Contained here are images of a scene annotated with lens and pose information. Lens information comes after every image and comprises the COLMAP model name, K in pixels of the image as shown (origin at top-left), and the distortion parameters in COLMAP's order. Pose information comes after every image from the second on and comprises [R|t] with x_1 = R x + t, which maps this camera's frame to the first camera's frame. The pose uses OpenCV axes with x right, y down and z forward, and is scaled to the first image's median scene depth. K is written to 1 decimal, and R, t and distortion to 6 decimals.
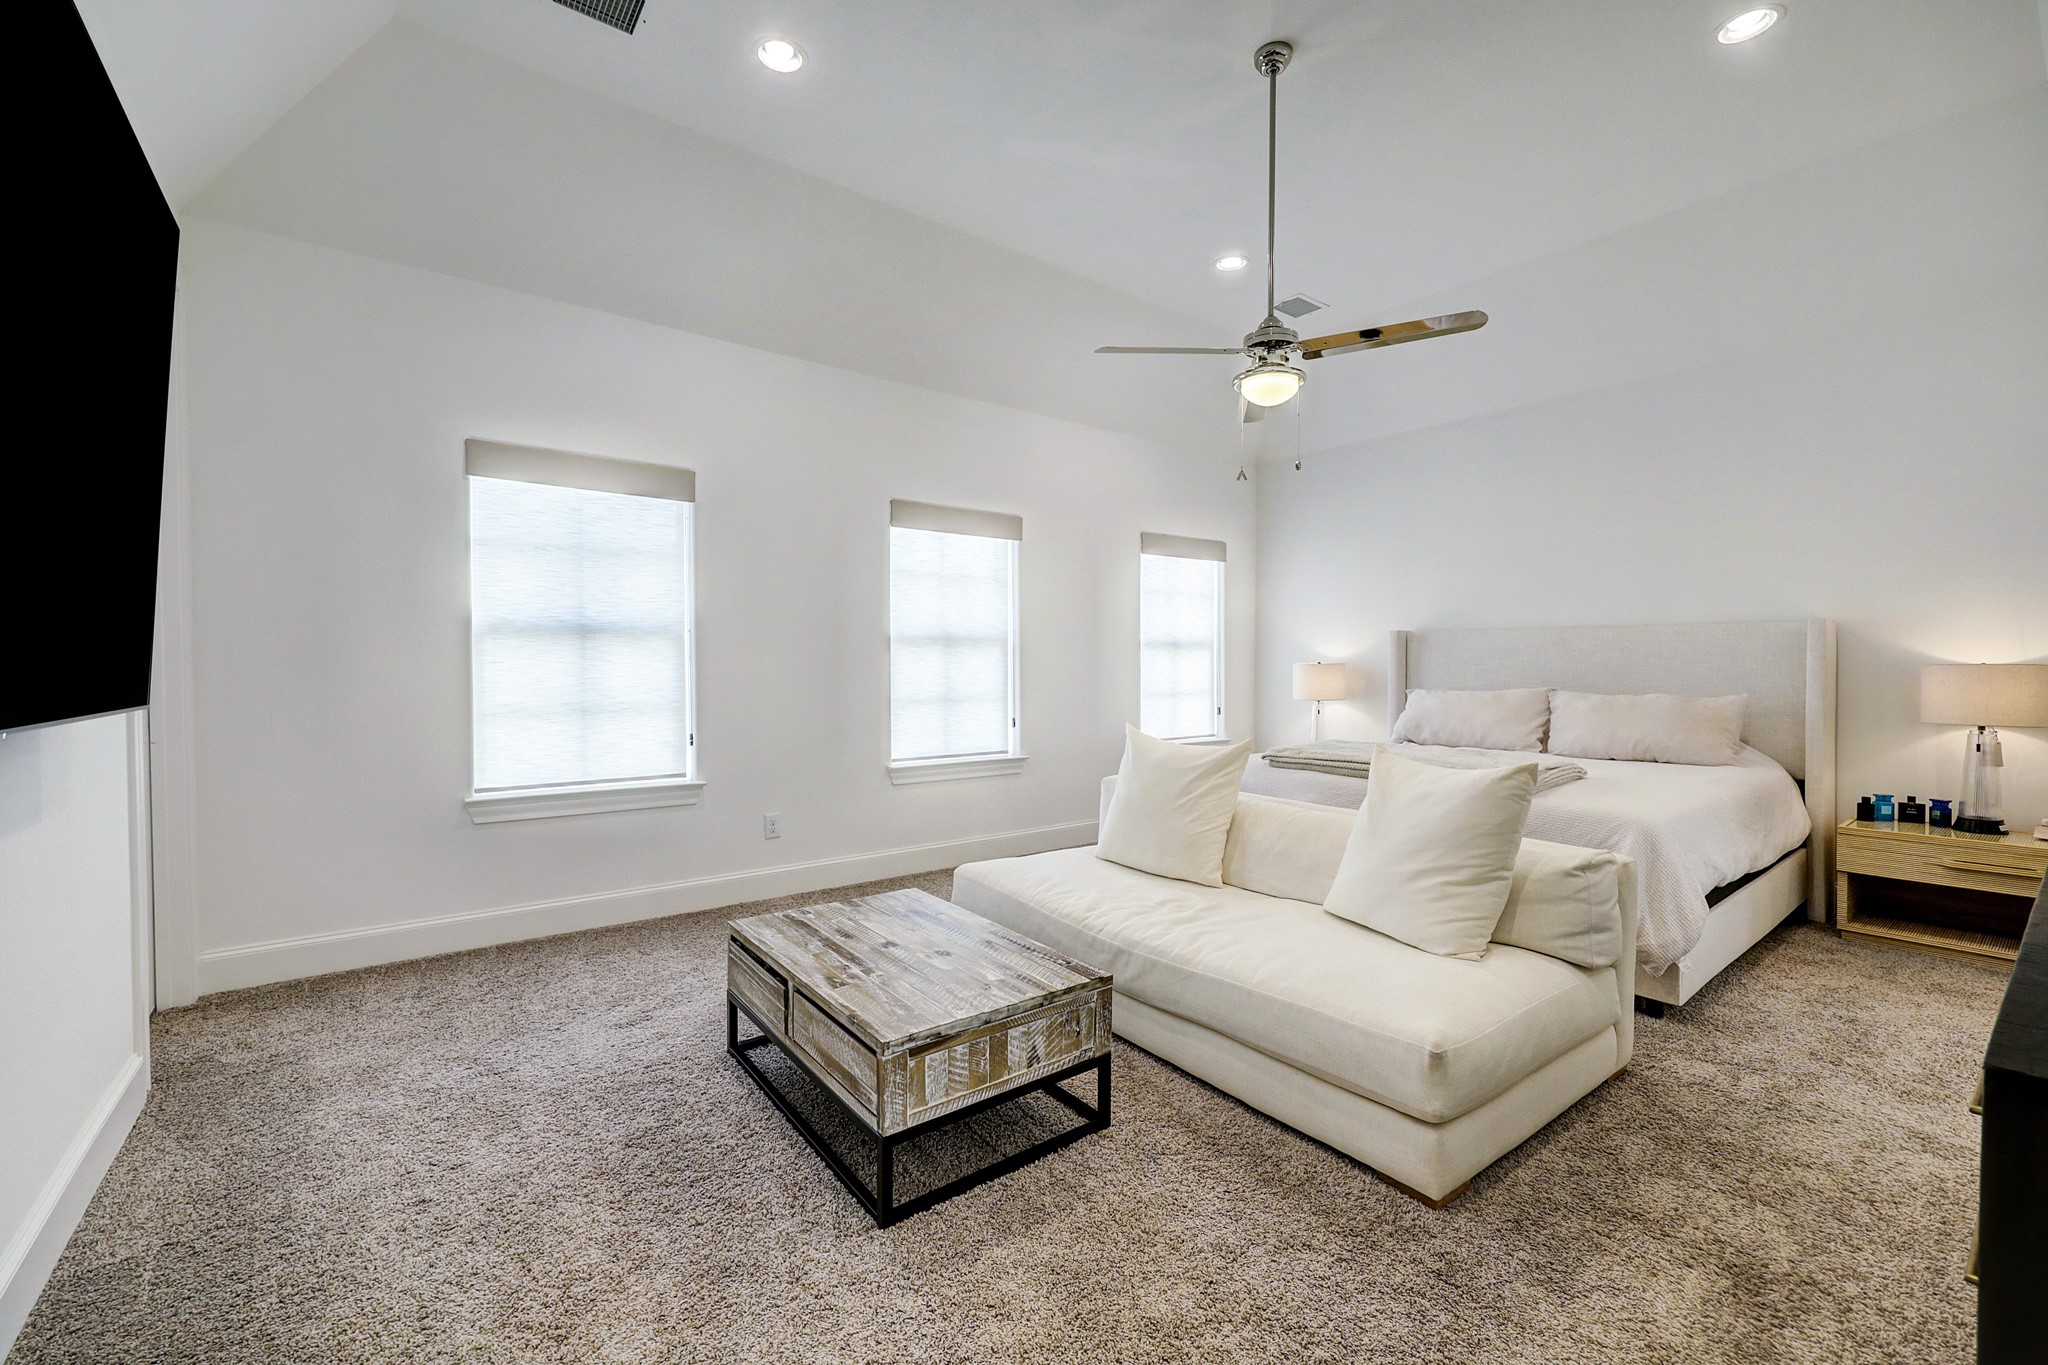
lens RADIAL K [[830.0, 0, 1027.3], [0, 830.0, 658.9], [0, 0, 1]] dist [0.000312, 0.000120]
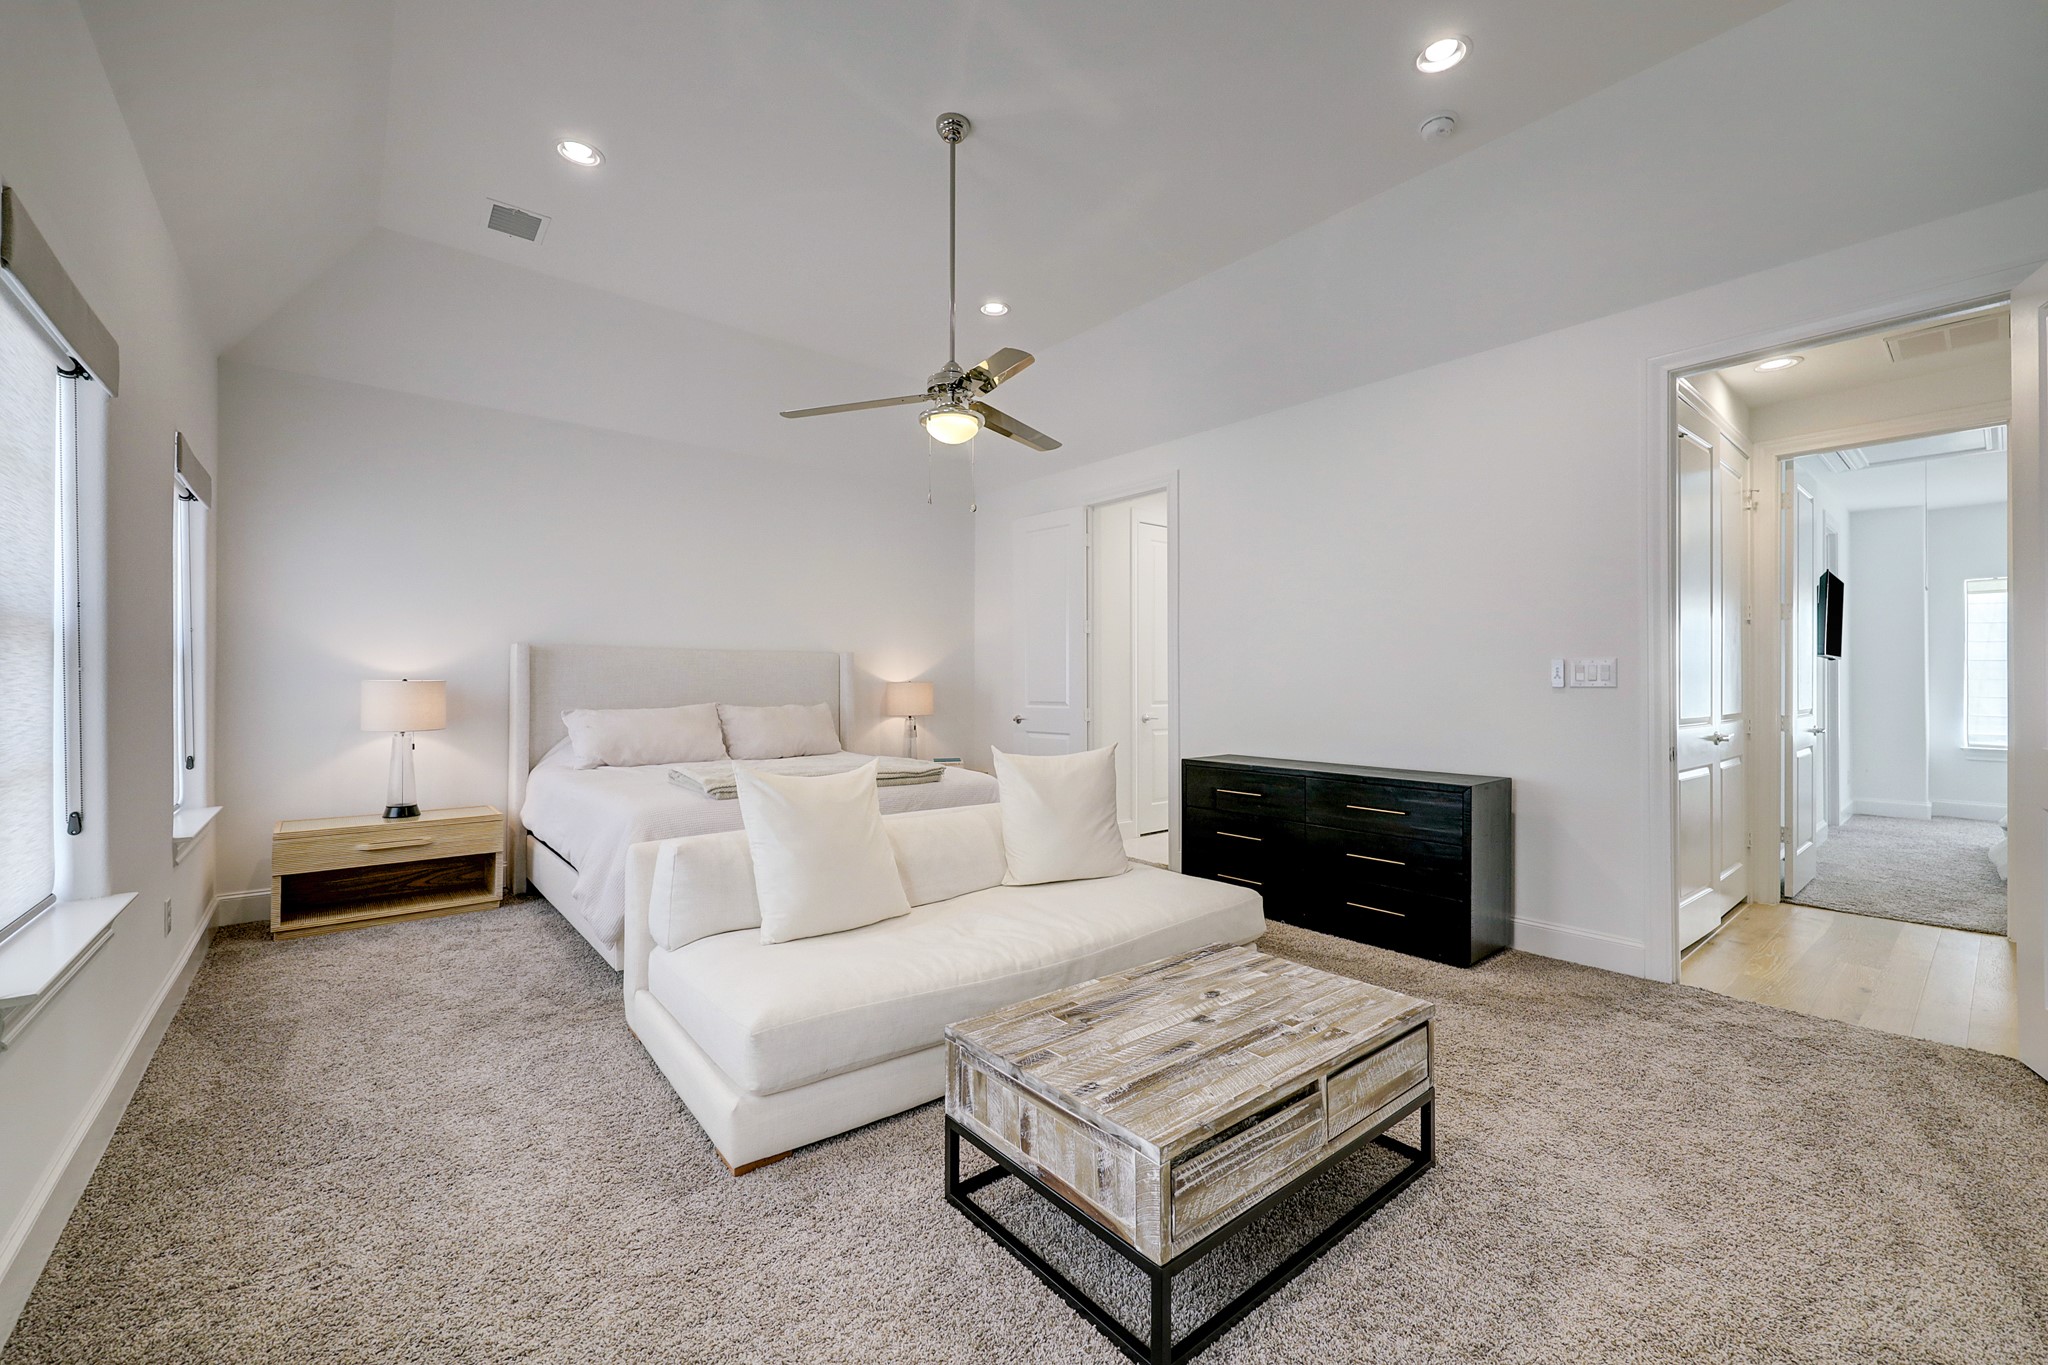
lens RADIAL K [[823.4, 0, 1018.8], [0, 823.4, 675.9], [0, 0, 1]] dist [0.000177, 0.000250]
pose [[-0.028518, 0.006380, 0.999573, -0.980192], [-0.008416, 0.999943, -0.006623, 0.003812], [-0.999558, -0.008601, -0.028463, 1.193289]]
